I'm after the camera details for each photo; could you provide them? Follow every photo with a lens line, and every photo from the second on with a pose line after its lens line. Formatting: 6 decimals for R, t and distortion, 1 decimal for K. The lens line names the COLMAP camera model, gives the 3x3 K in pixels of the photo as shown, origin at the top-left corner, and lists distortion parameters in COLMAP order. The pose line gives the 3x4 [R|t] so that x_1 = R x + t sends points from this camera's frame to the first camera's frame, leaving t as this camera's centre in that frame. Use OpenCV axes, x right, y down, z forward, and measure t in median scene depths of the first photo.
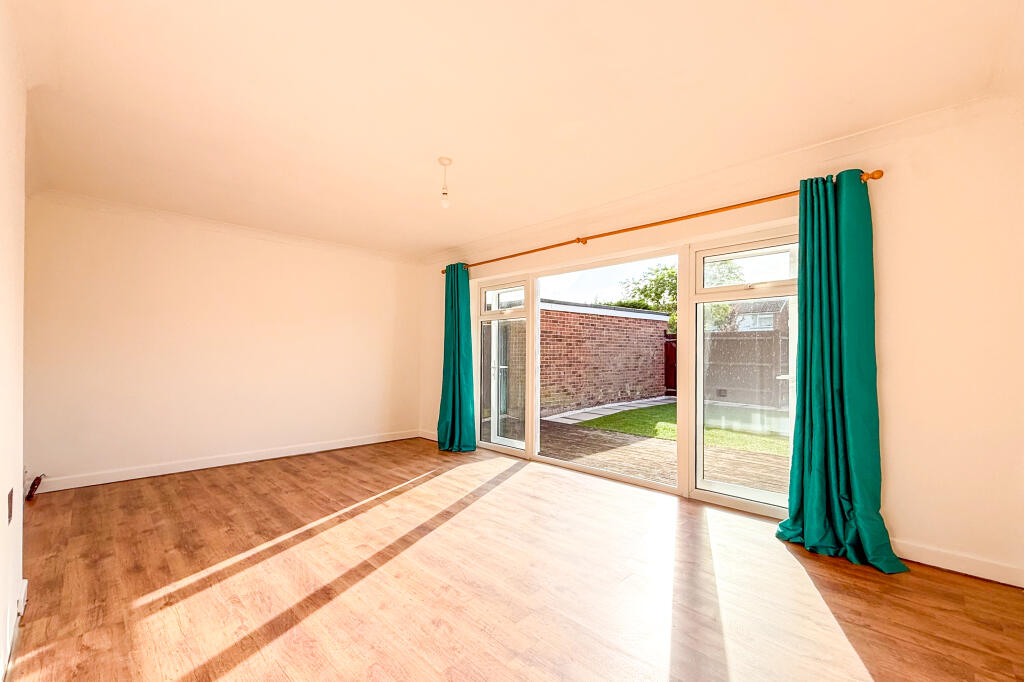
lens RADIAL K [[411.1, 0, 507.0], [0, 411.1, 341.7], [0, 0, 1]] dist [0.000063, -0.000138]
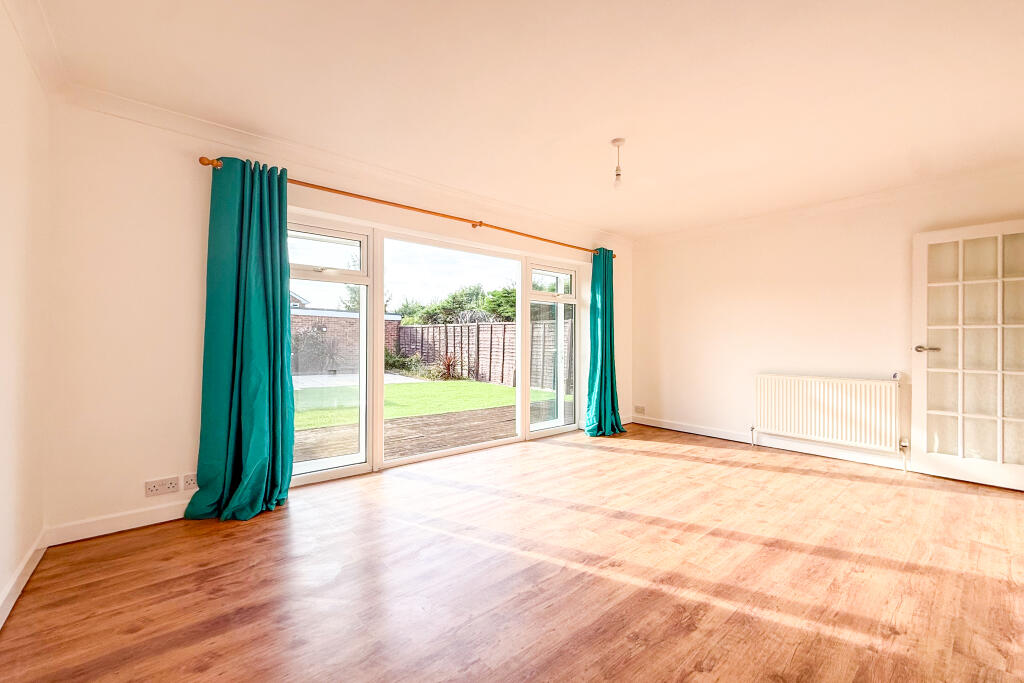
lens RADIAL K [[411.1, 0, 507.0], [0, 411.1, 342.2], [0, 0, 1]] dist [0.000063, -0.000138]
pose [[0.102354, -0.003852, 0.994741, -1.293812], [-0.036743, 0.999295, 0.007651, 0.053671], [-0.994069, -0.037333, 0.102140, 1.283319]]
